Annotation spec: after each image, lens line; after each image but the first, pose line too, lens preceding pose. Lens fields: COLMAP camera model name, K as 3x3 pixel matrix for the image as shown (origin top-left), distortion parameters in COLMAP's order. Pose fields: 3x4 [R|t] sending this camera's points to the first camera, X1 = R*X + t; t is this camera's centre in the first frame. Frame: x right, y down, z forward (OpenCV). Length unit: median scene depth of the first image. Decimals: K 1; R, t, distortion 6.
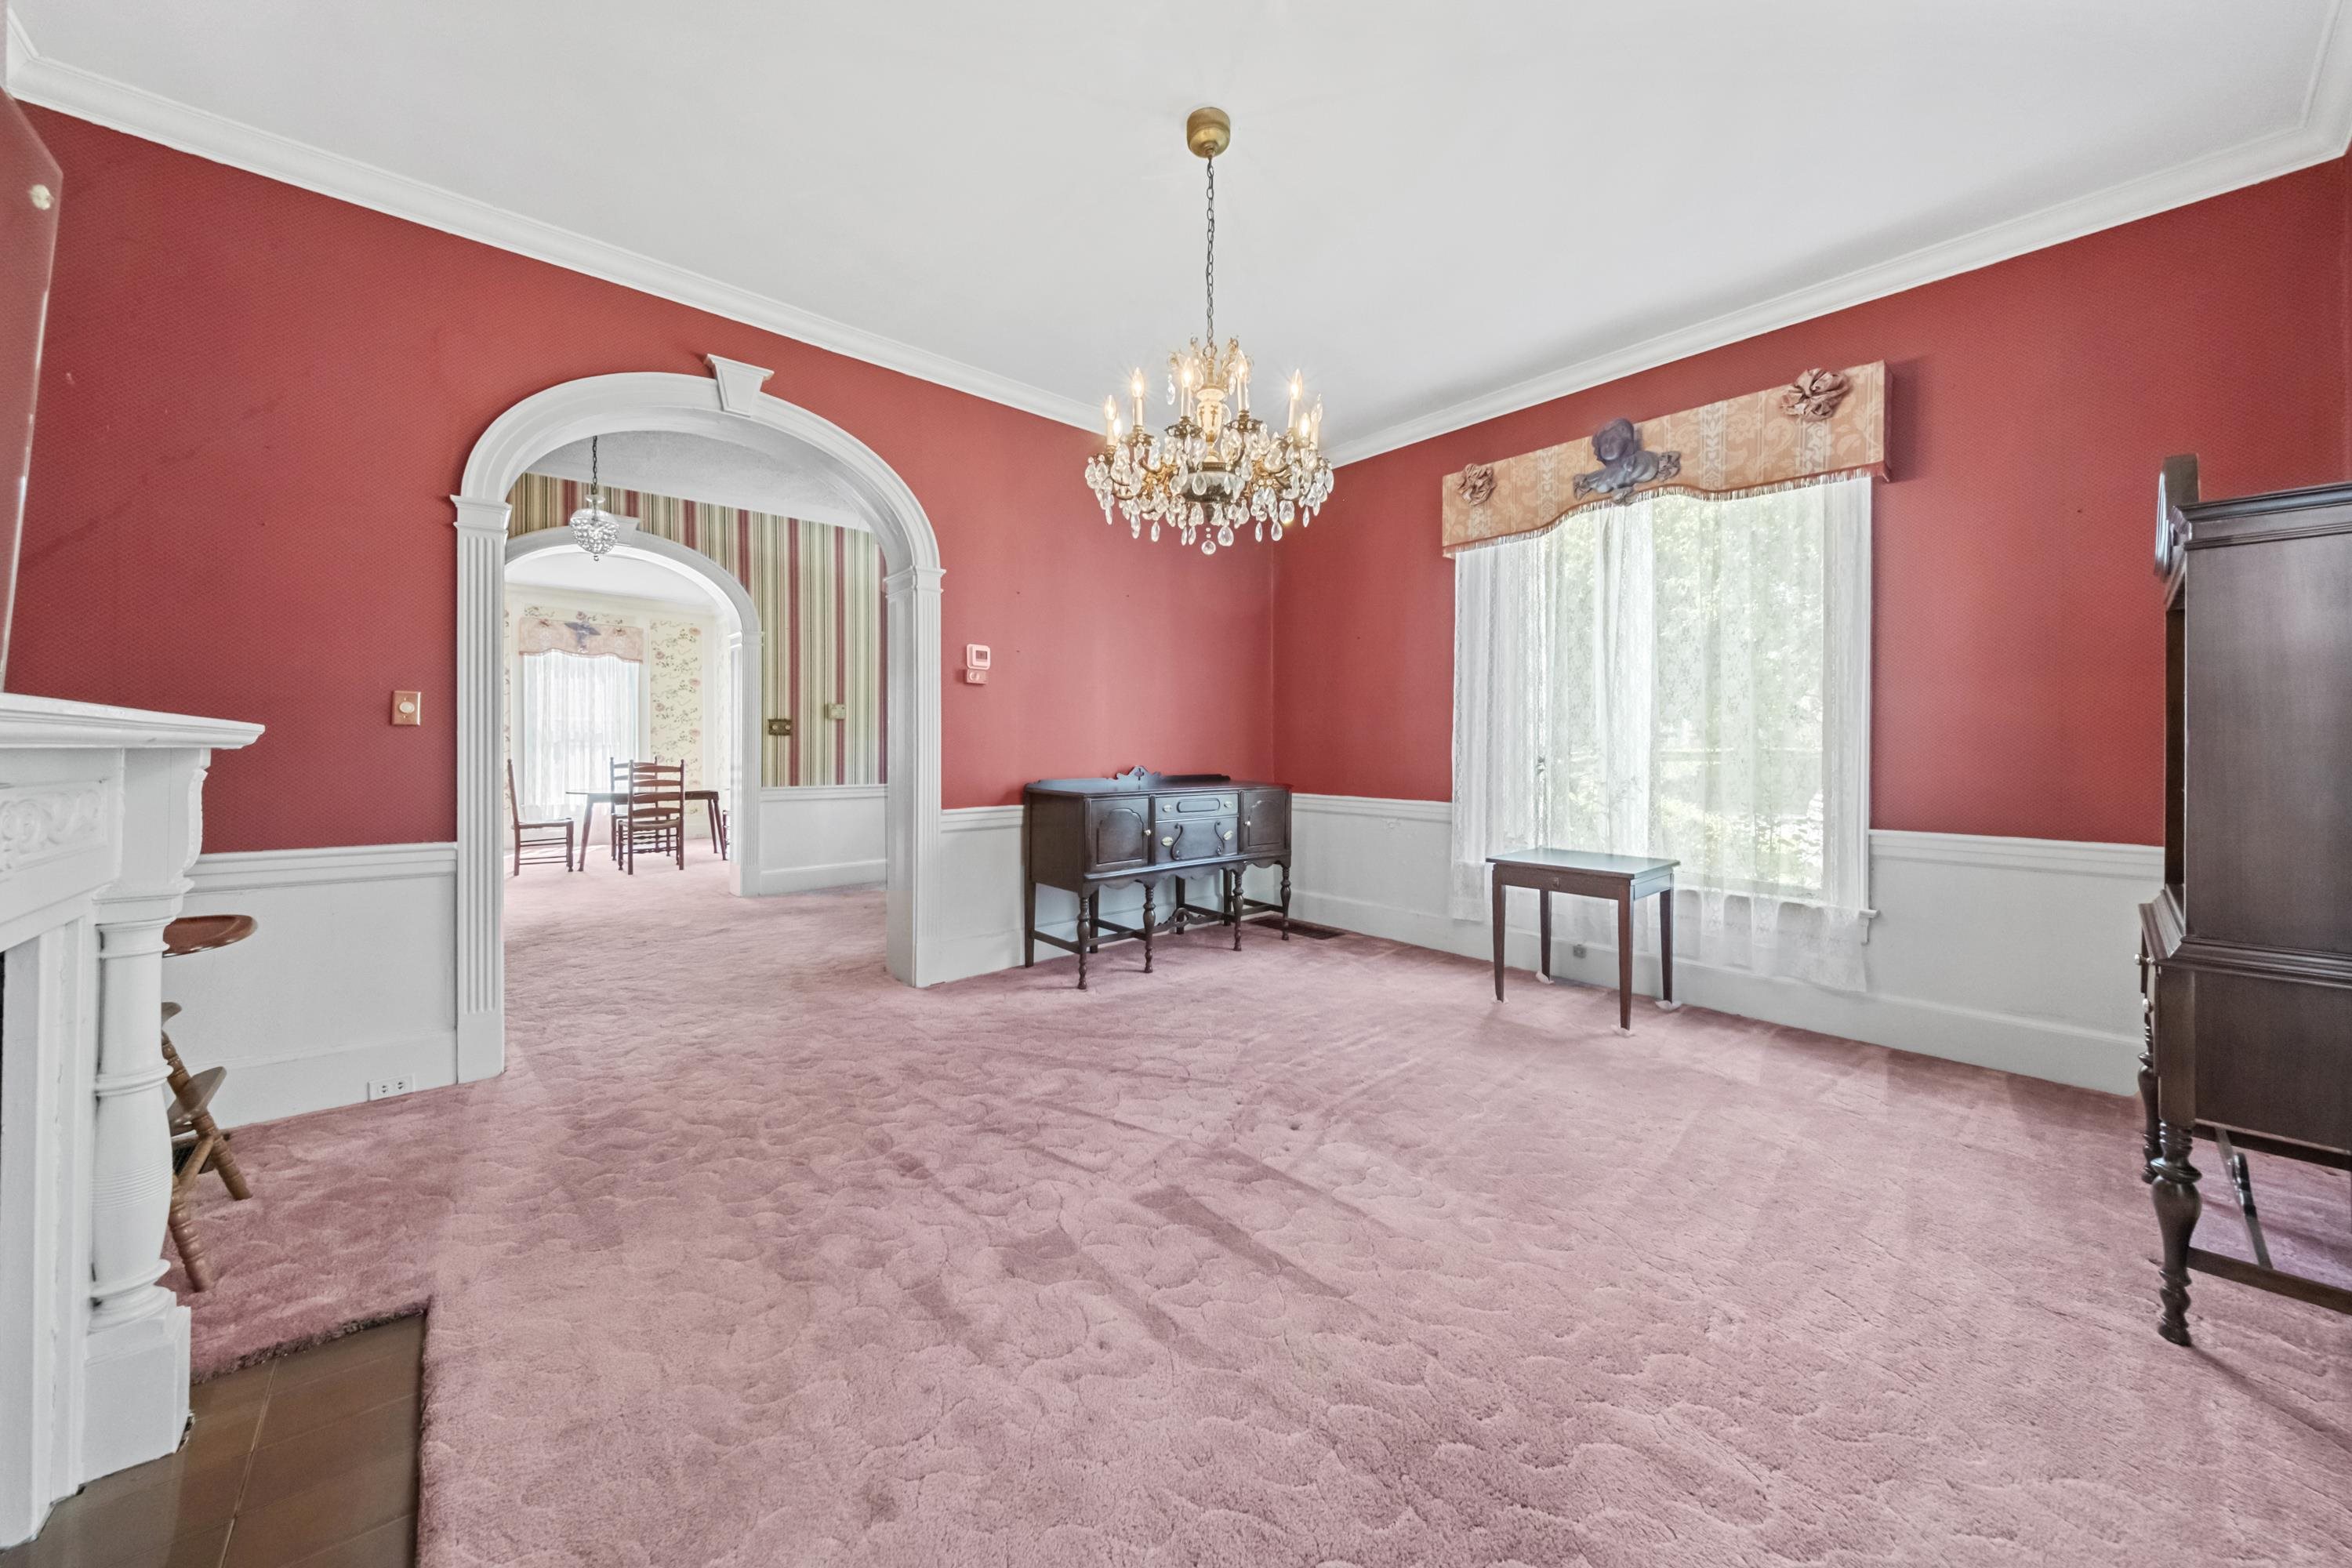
lens RADIAL K [[835.6, 0, 1193.0], [0, 835.6, 748.9], [0, 0, 1]] dist [0.000807, -0.015152]
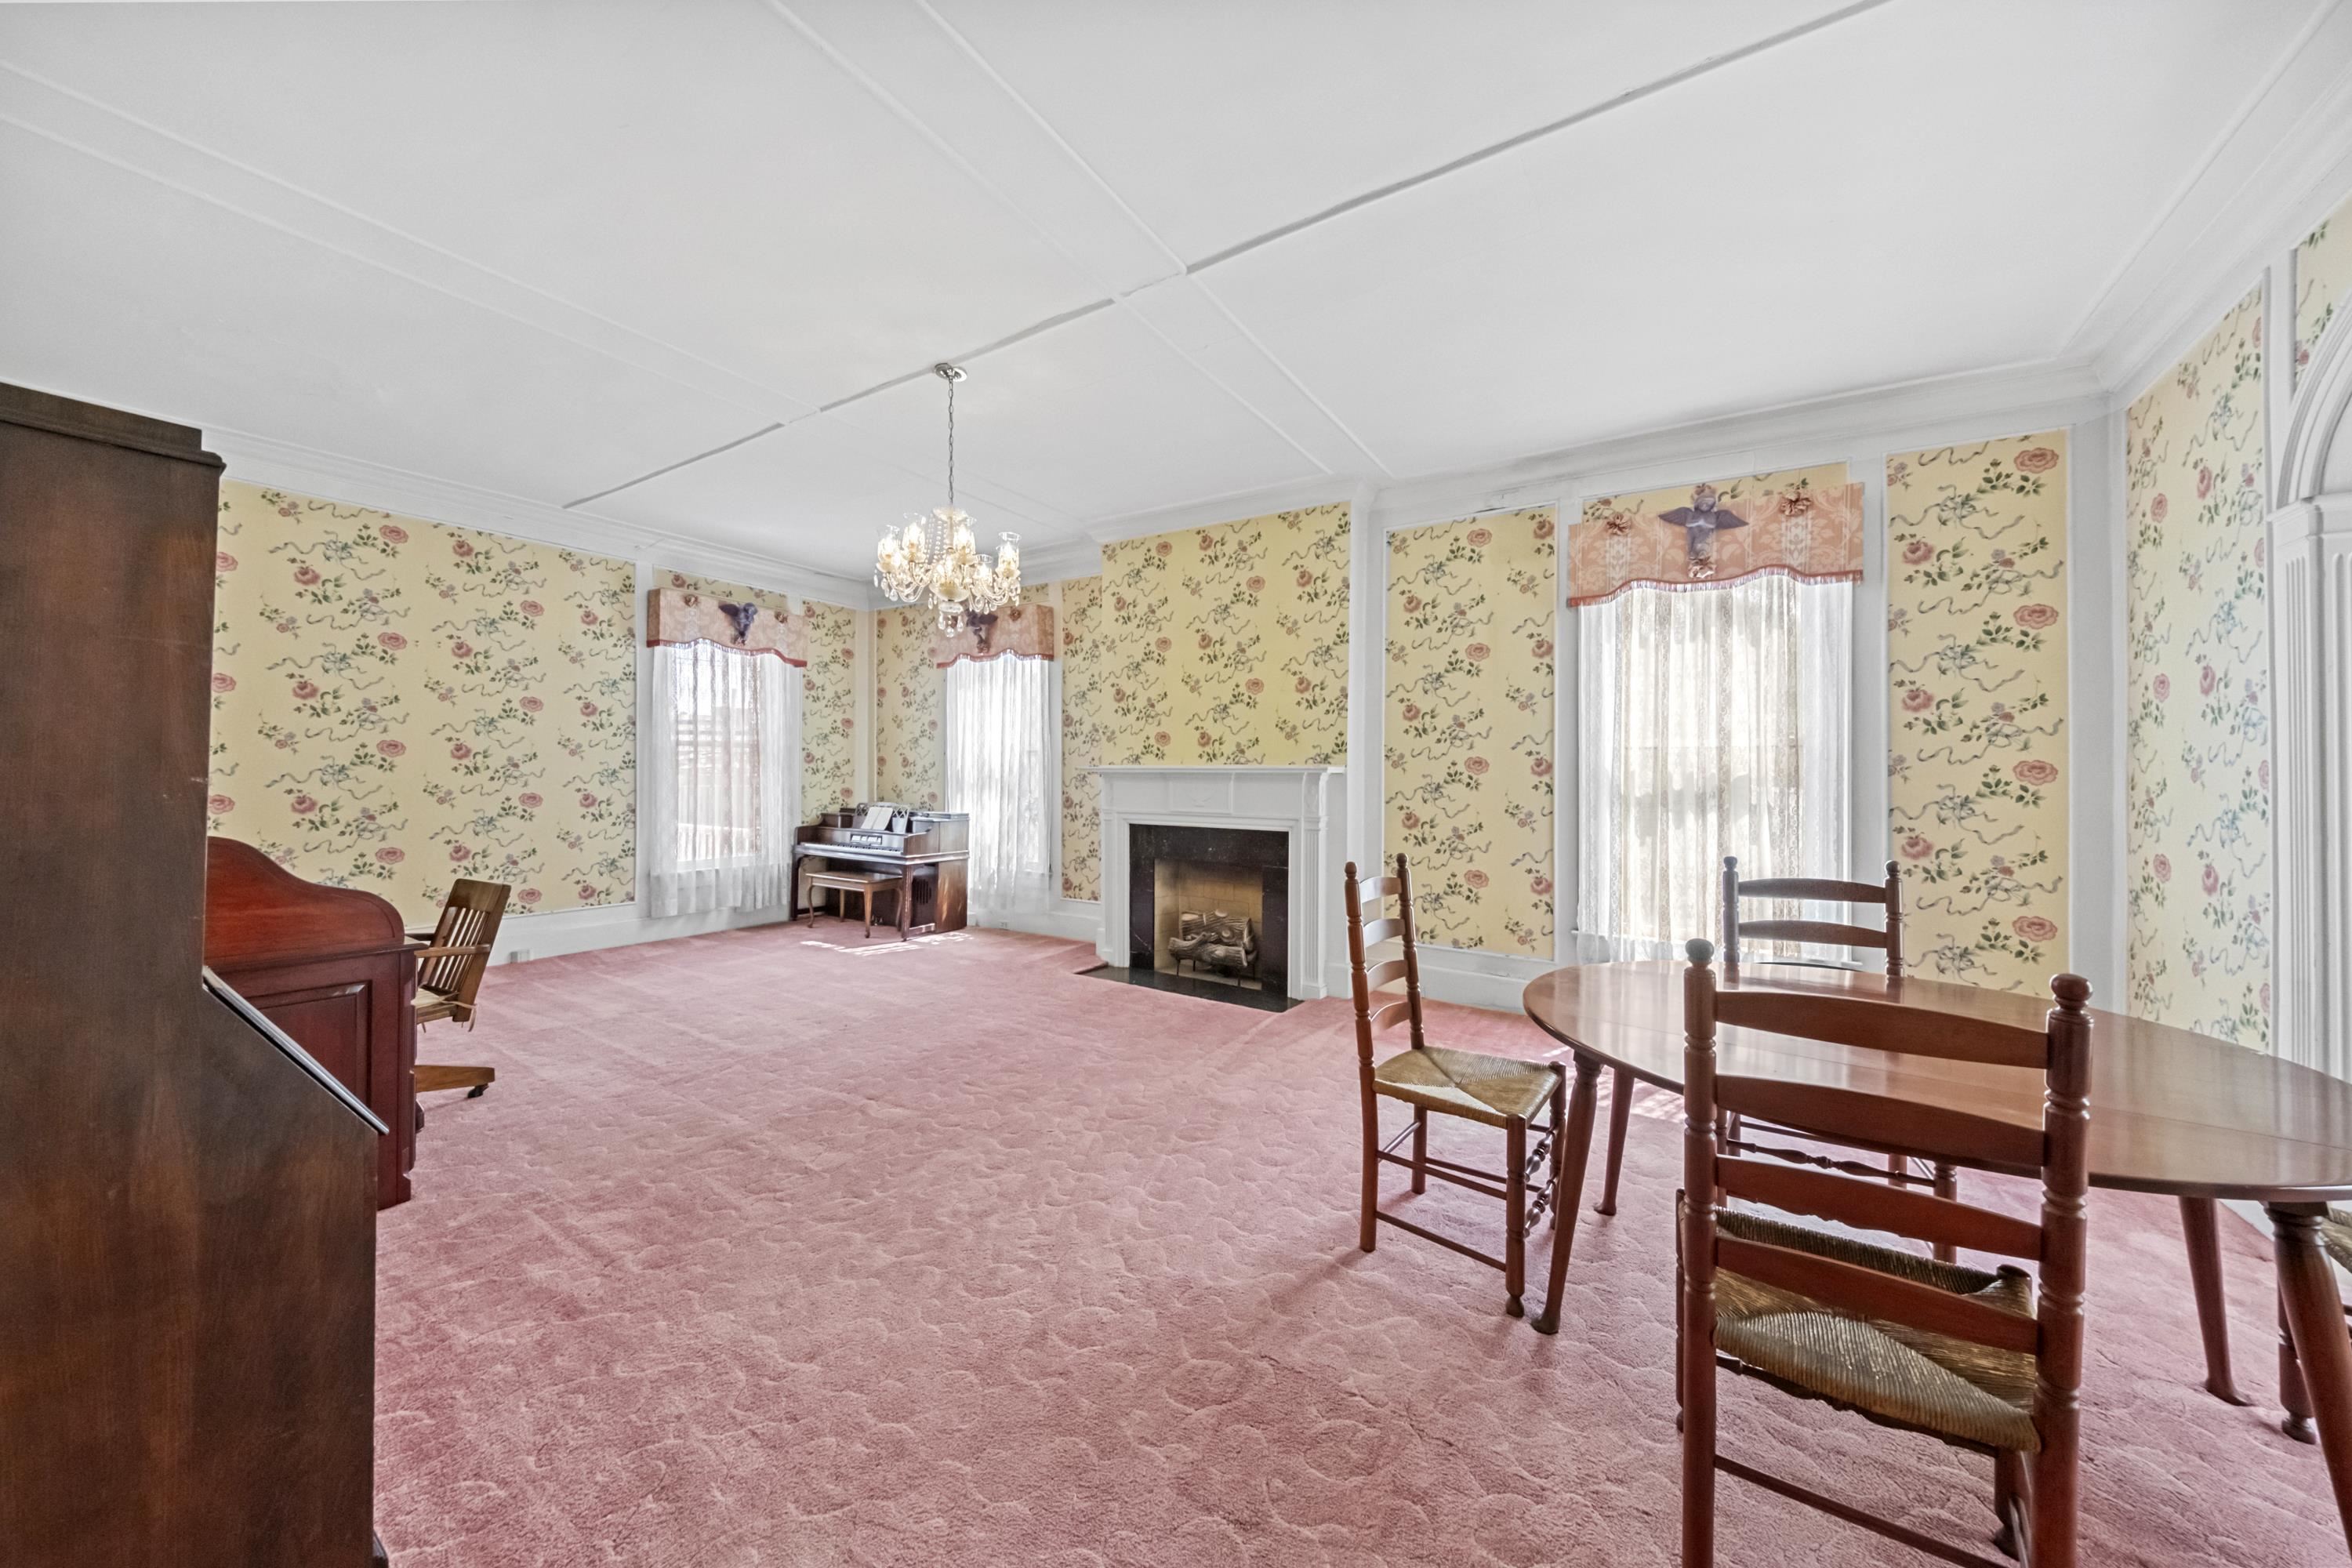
lens RADIAL K [[812.7, 0, 1180.9], [0, 812.7, 783.7], [0, 0, 1]] dist [0.016550, -0.013931]
pose [[0.265710, 0.006745, -0.964029, -0.422029], [-0.007757, 0.999958, 0.004859, -0.015241], [0.964022, 0.006187, 0.265751, 0.659939]]
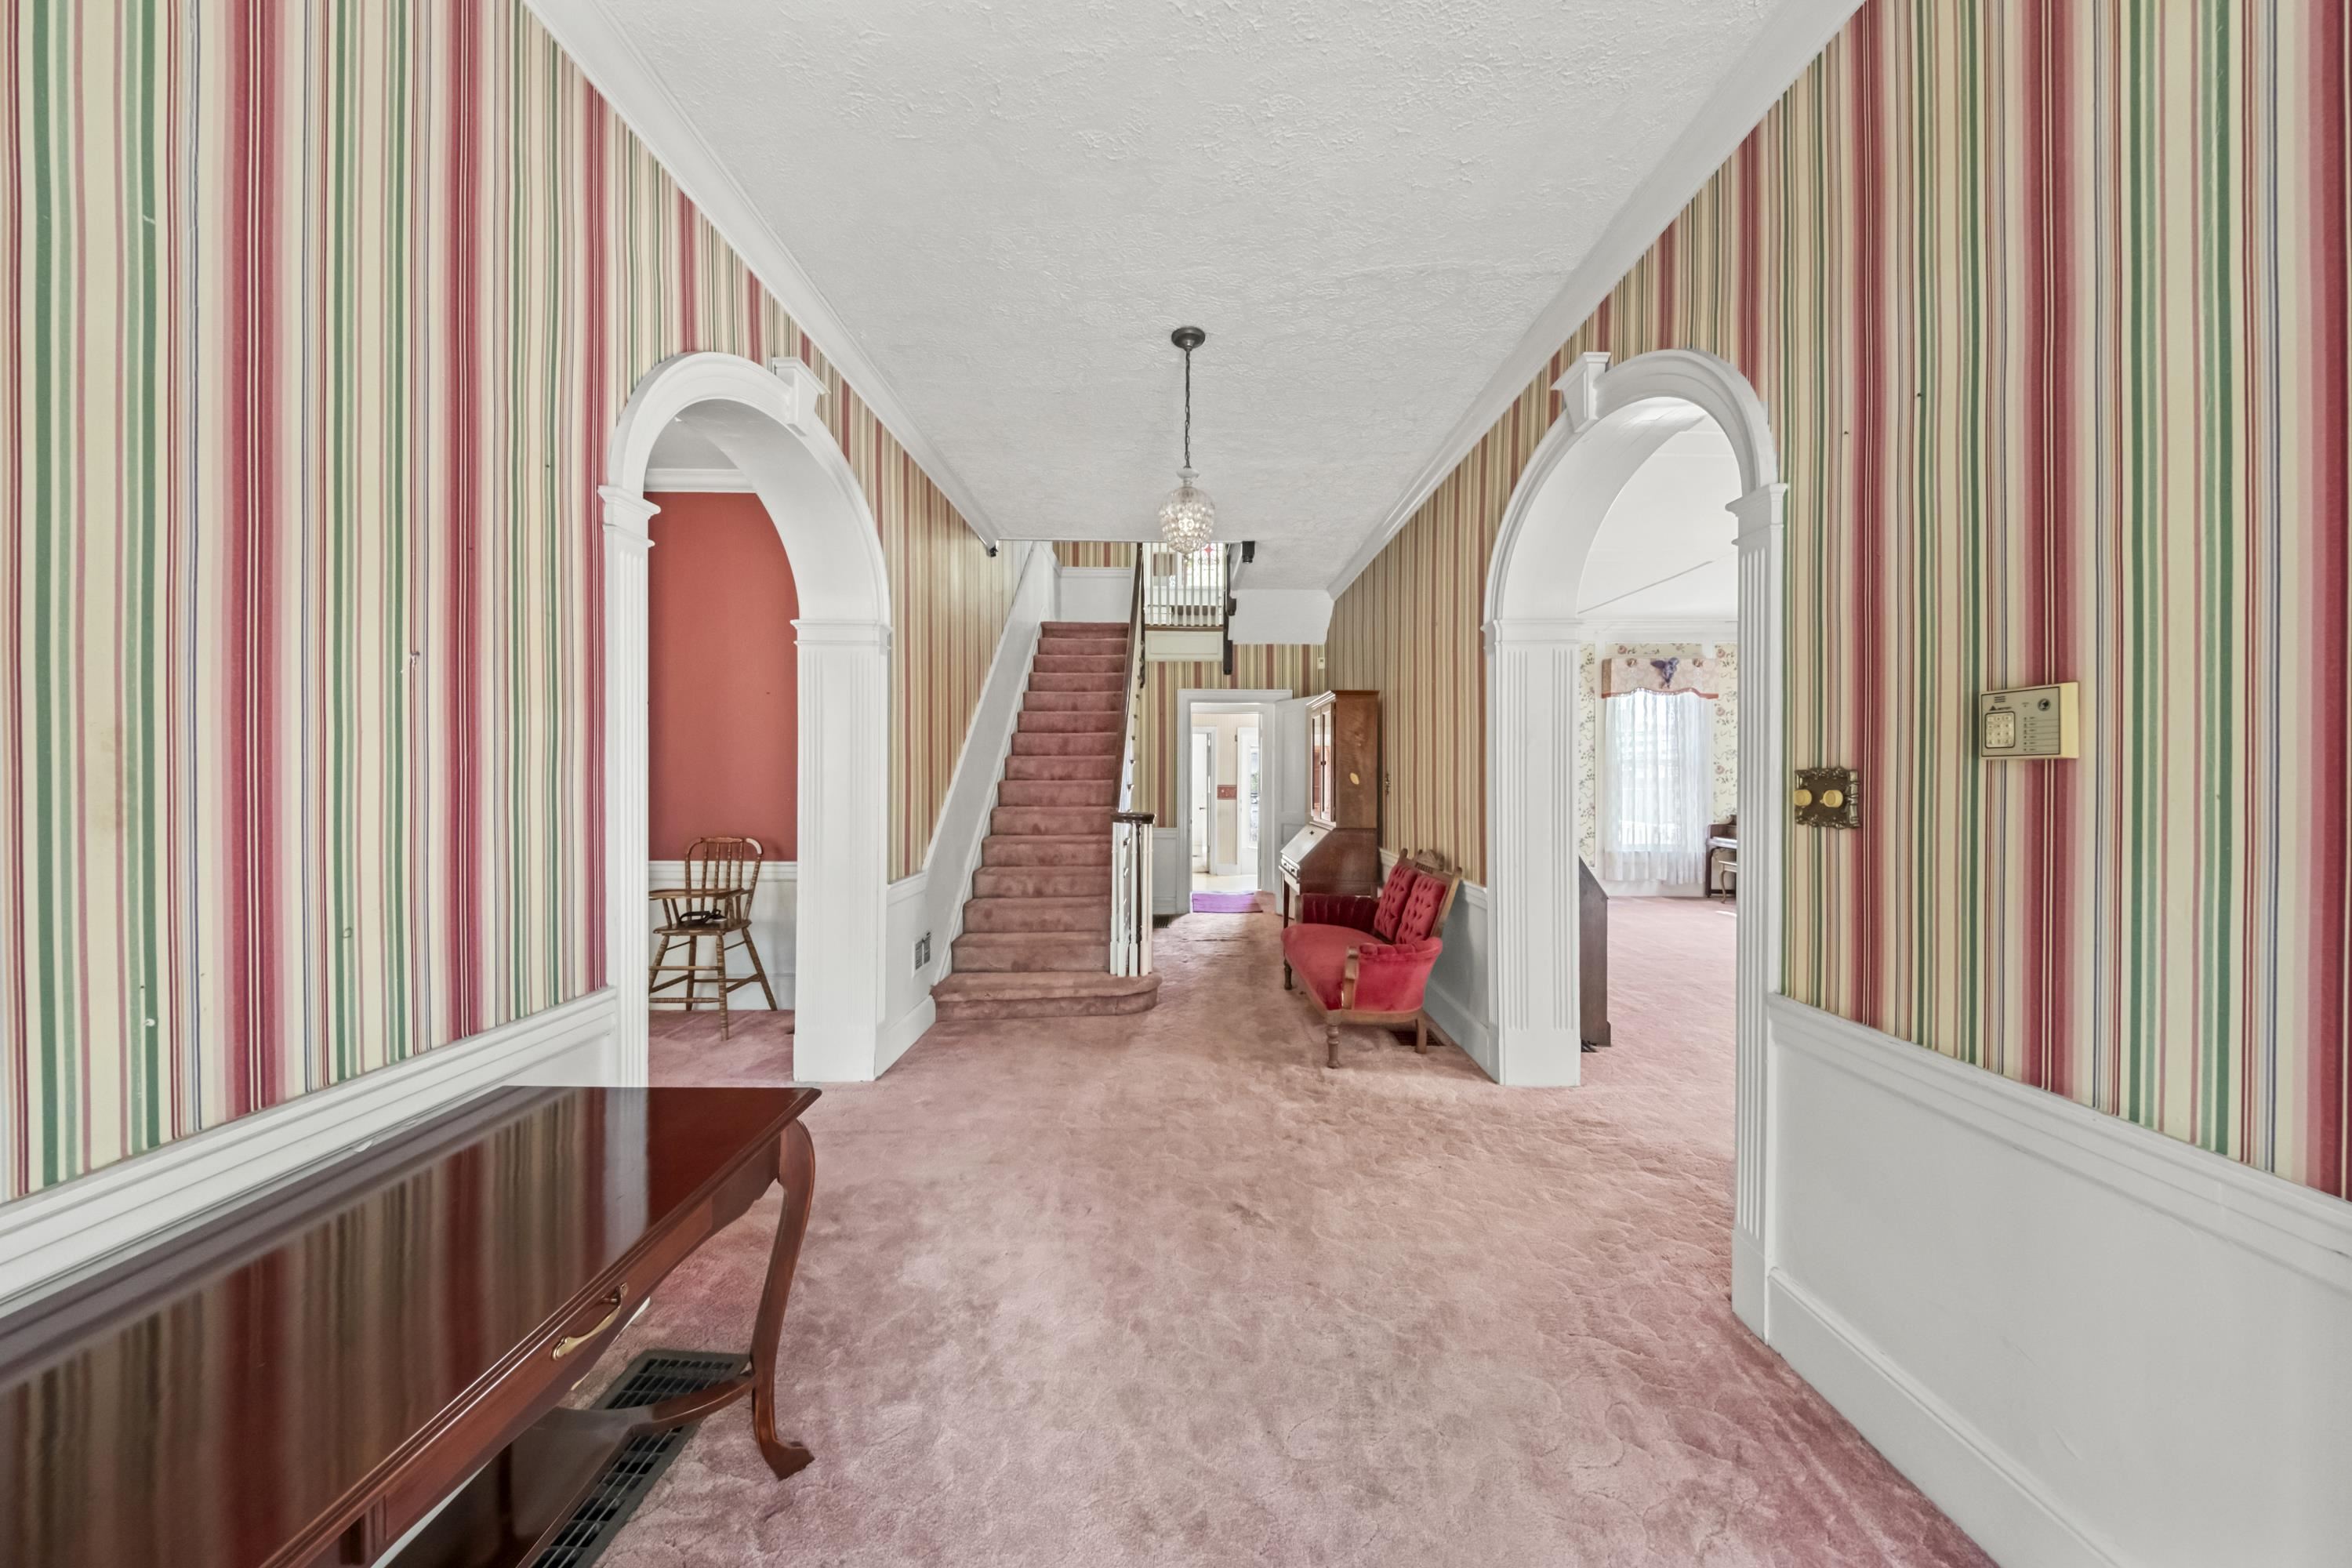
lens RADIAL K [[812.7, 0, 1180.9], [0, 812.7, 783.7], [0, 0, 1]] dist [0.016550, -0.013931]
pose [[-0.674210, 0.005013, -0.738523, -0.095017], [0.001716, 0.999985, 0.005222, -0.022334], [0.738538, 0.002254, -0.674208, 0.708084]]
